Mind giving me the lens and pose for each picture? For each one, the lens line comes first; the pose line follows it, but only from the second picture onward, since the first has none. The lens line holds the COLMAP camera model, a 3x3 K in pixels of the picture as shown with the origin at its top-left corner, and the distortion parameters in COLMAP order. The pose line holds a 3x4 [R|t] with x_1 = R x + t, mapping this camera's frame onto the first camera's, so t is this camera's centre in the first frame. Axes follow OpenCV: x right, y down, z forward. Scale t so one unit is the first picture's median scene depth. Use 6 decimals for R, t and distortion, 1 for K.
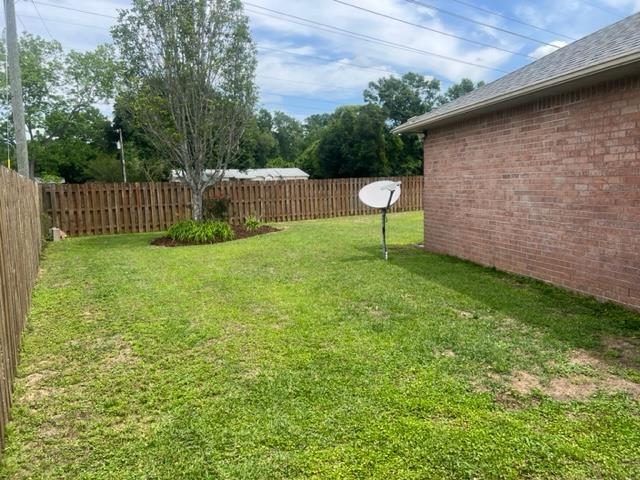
lens RADIAL K [[483.2, 0, 320.7], [0, 483.2, 238.0], [0, 0, 1]] dist [0.051880, -0.055634]
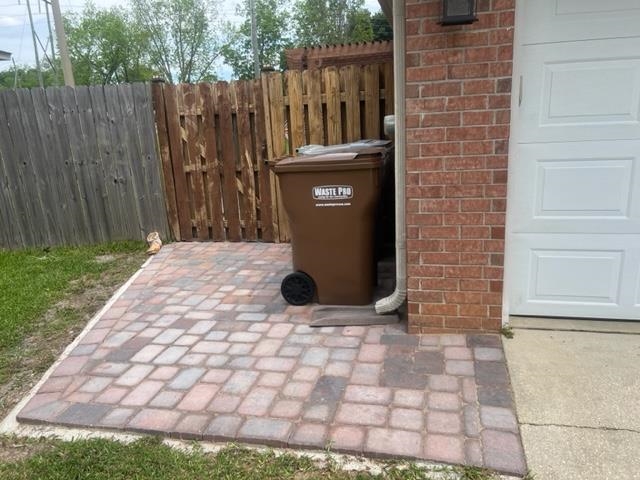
lens RADIAL K [[483.2, 0, 317.7], [0, 483.2, 240.9], [0, 0, 1]] dist [0.051880, -0.055634]
pose [[0.902380, 0.090863, -0.421254, 0.127760], [-0.020315, 0.985402, 0.169029, 0.016941], [0.430463, -0.143970, 0.891052, -0.190796]]
